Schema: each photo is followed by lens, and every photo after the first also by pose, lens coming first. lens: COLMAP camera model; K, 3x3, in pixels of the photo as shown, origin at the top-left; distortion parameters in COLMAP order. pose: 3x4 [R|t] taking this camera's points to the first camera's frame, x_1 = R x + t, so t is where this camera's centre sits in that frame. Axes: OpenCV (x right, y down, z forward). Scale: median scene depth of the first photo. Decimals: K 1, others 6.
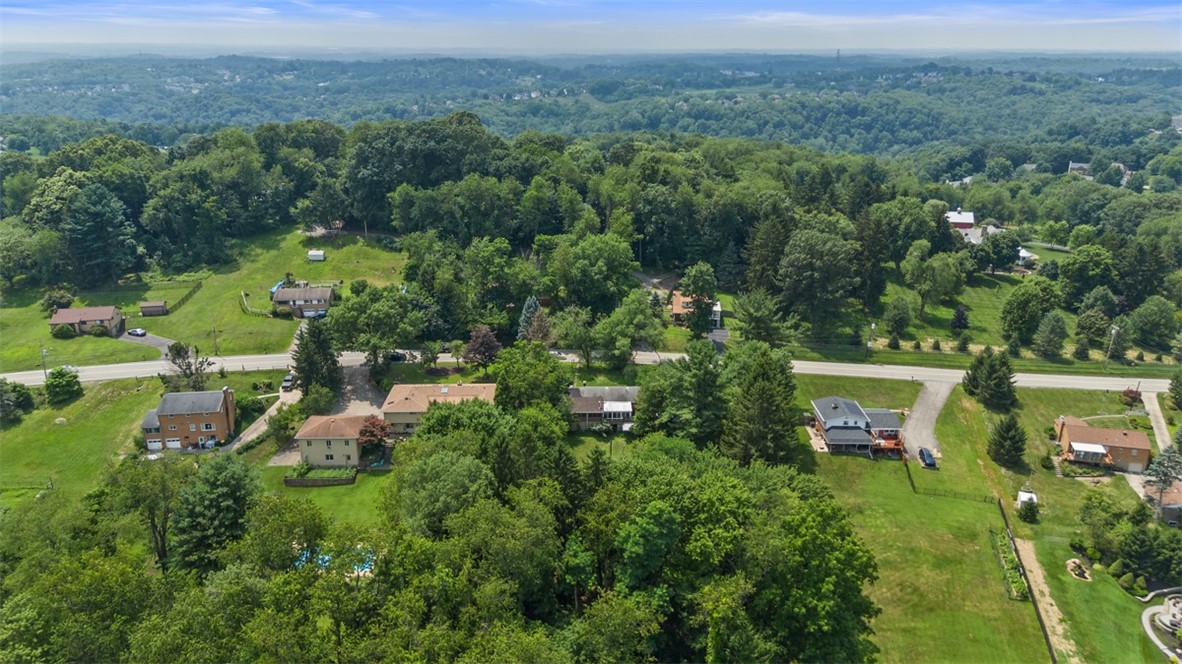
lens RADIAL K [[845.6, 0, 591.0], [0, 845.6, 332.0], [0, 0, 1]] dist [0.057684, -0.060662]
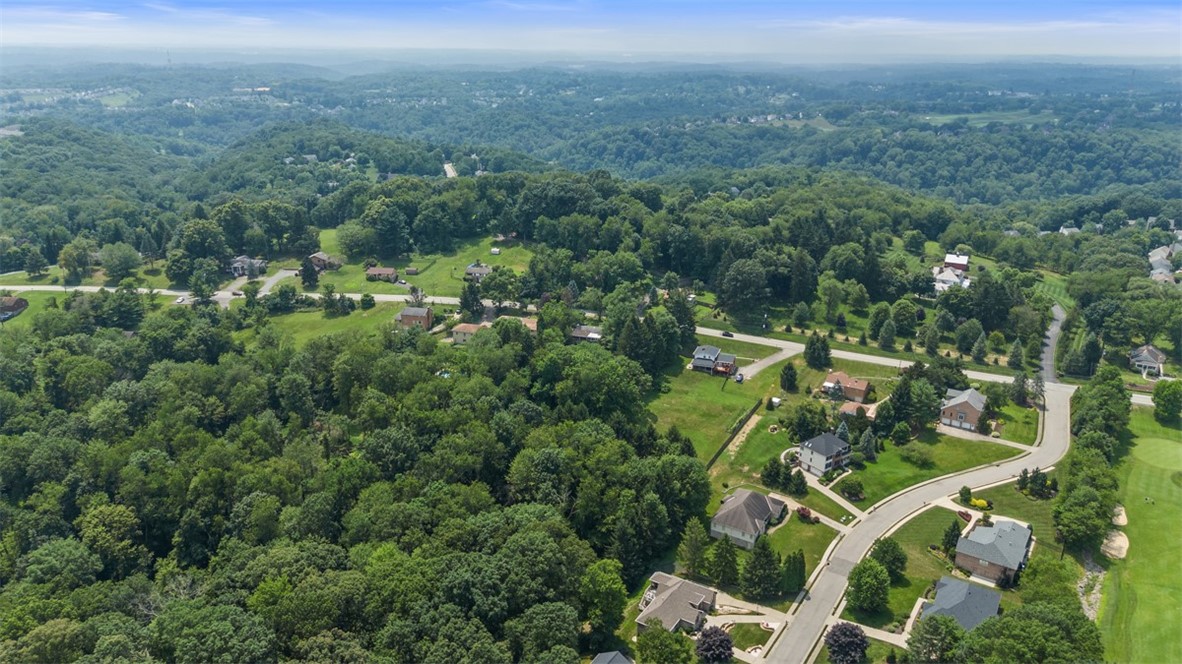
lens RADIAL K [[845.6, 0, 591.0], [0, 845.6, 332.0], [0, 0, 1]] dist [0.057684, -0.060662]
pose [[0.946946, 0.108728, -0.302441, 0.461161], [-0.109327, 0.993893, 0.015001, 0.034851], [0.302225, 0.018860, 0.953050, -0.700842]]
